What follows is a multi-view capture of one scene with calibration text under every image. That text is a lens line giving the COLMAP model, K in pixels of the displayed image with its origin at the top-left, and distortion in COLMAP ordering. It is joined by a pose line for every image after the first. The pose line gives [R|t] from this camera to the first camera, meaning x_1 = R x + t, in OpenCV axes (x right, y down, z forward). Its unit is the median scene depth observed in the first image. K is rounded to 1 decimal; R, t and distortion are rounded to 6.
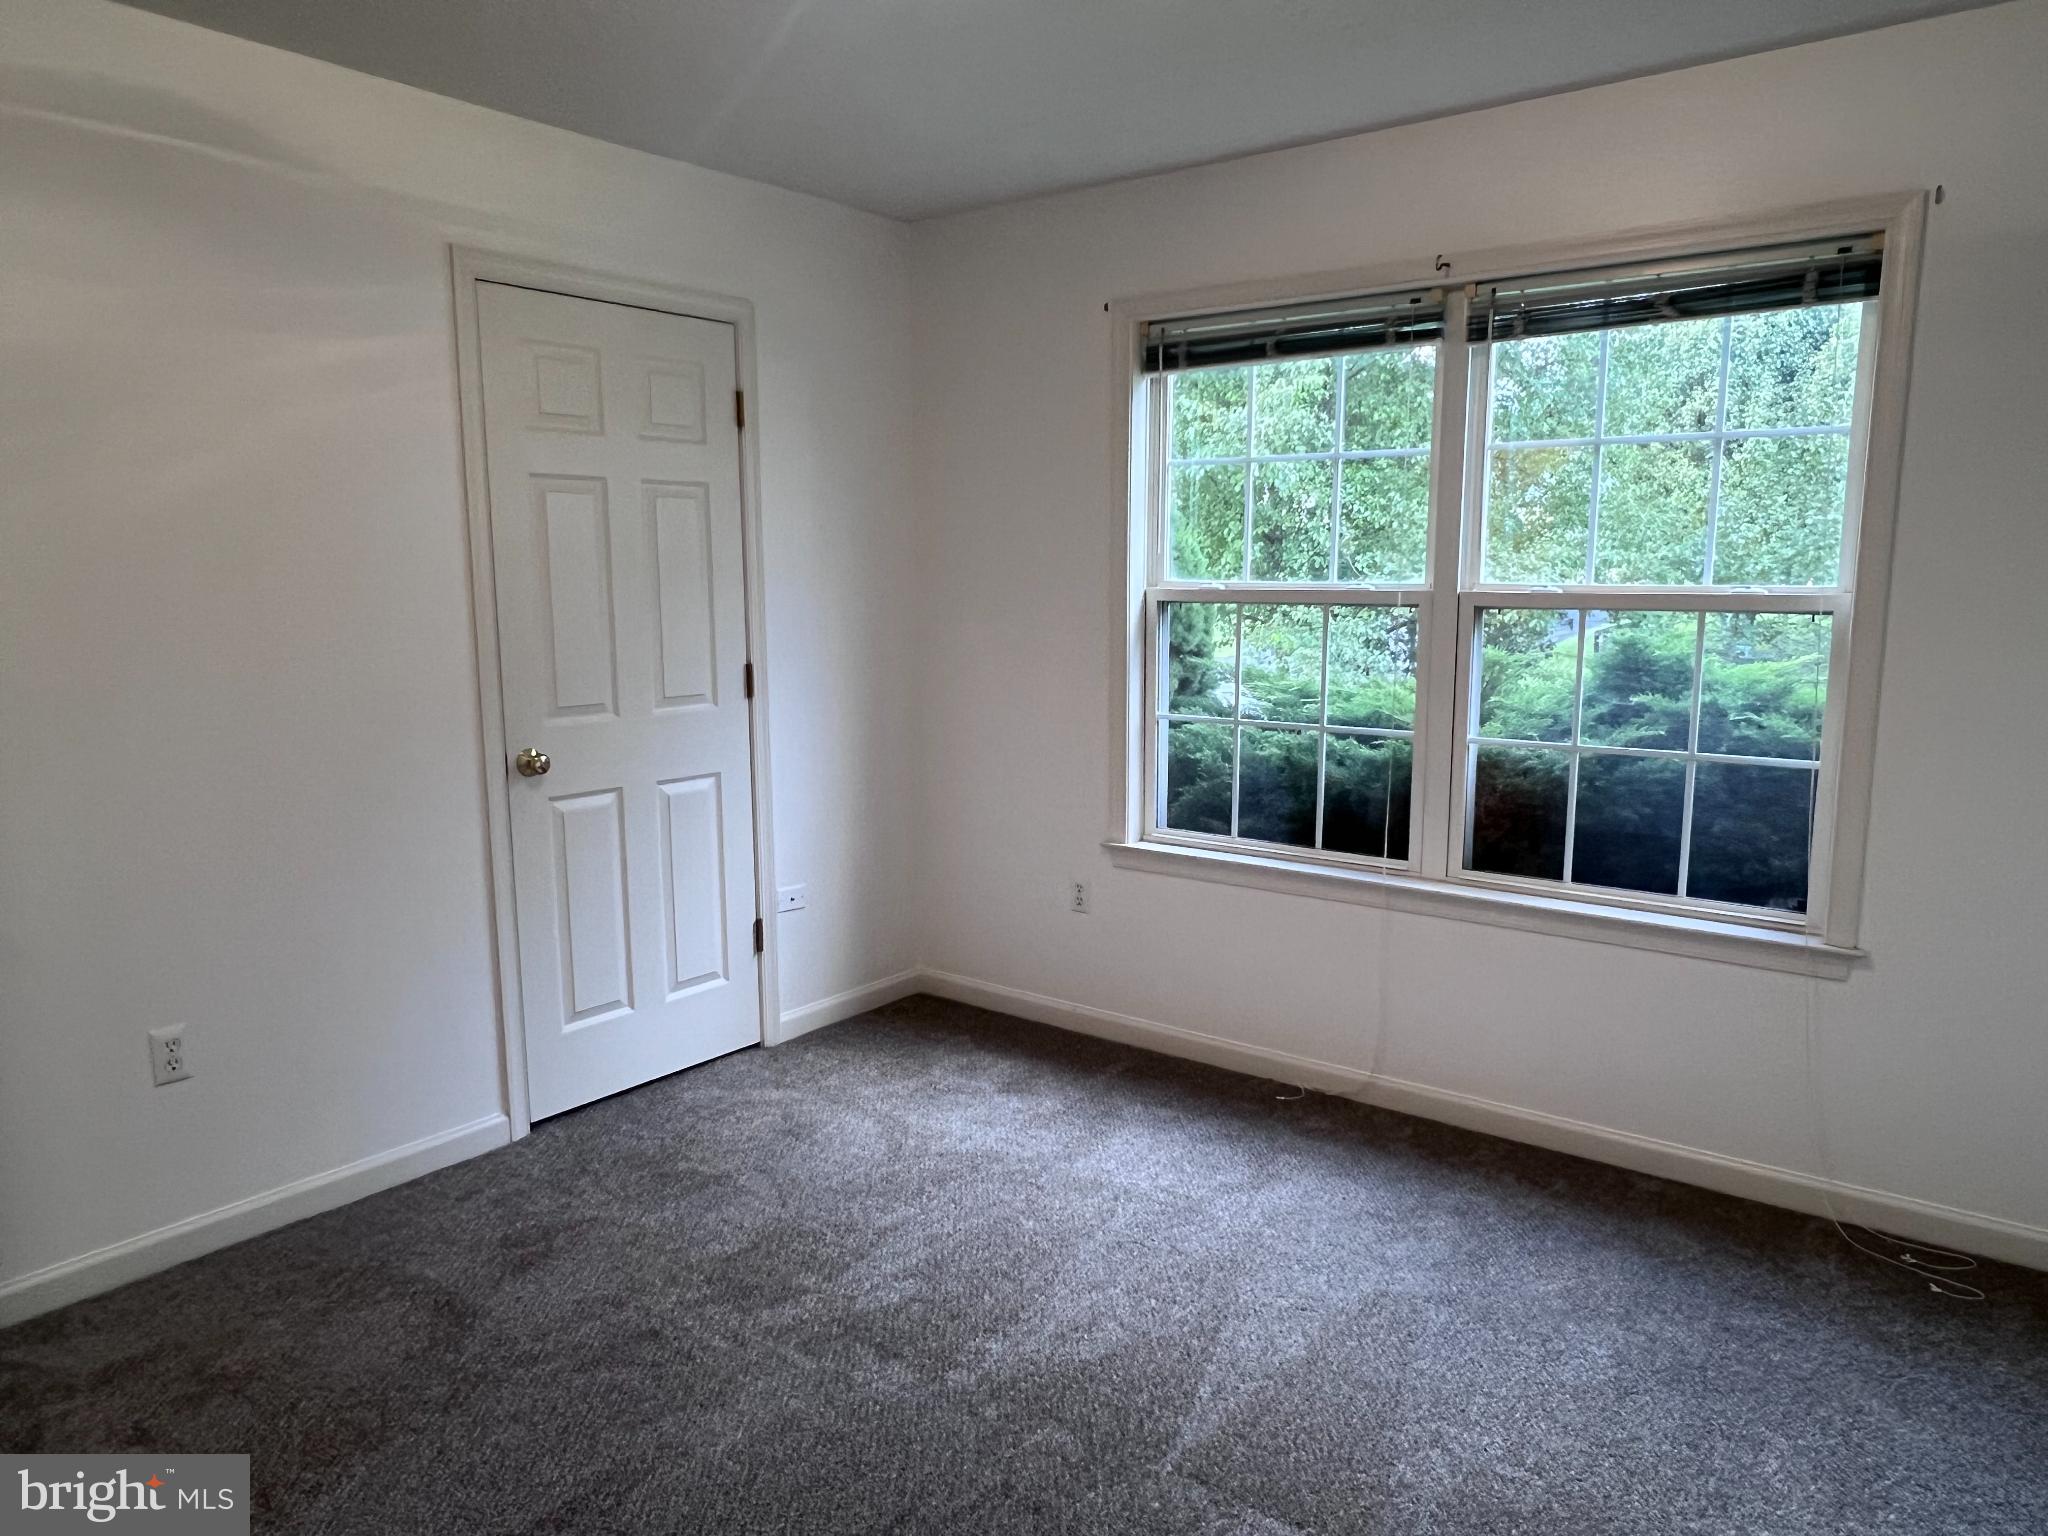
lens RADIAL K [[1380.2, 0, 1021.2], [0, 1380.2, 774.9], [0, 0, 1]] dist [-0.001748, -0.002976]
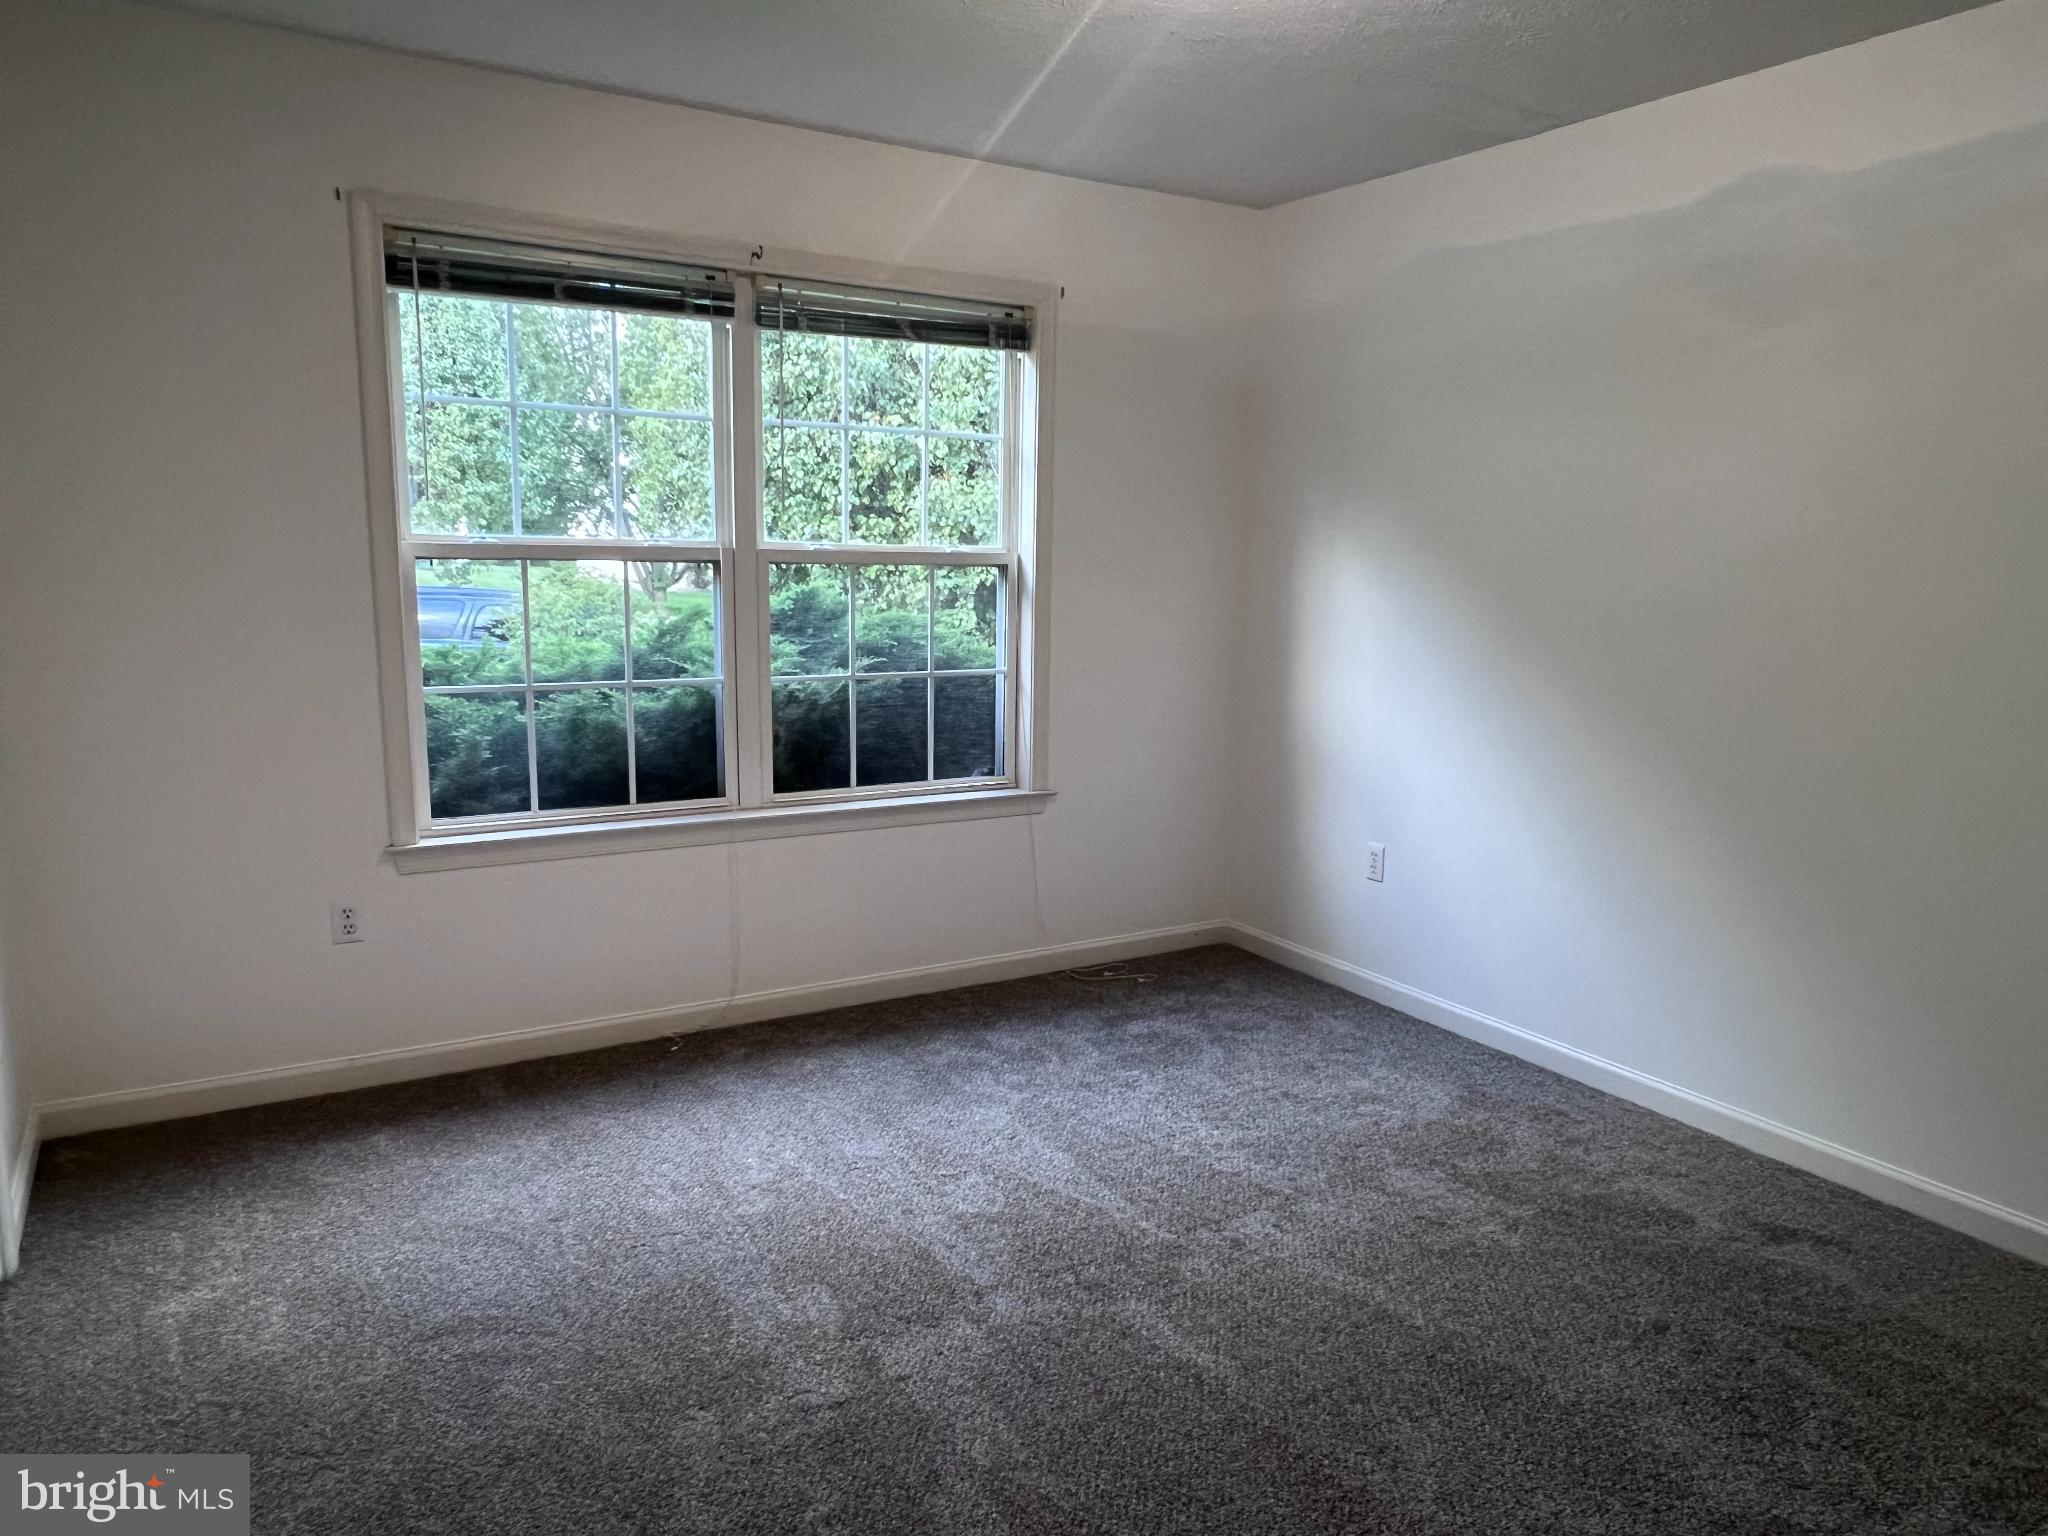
lens RADIAL K [[1380.2, 0, 1007.7], [0, 1380.2, 765.8], [0, 0, 1]] dist [-0.001748, -0.002976]
pose [[0.364061, -0.136088, 0.921379, -0.650178], [0.119949, 0.987880, 0.098516, -0.043010], [-0.923619, 0.074653, 0.375972, 0.391730]]
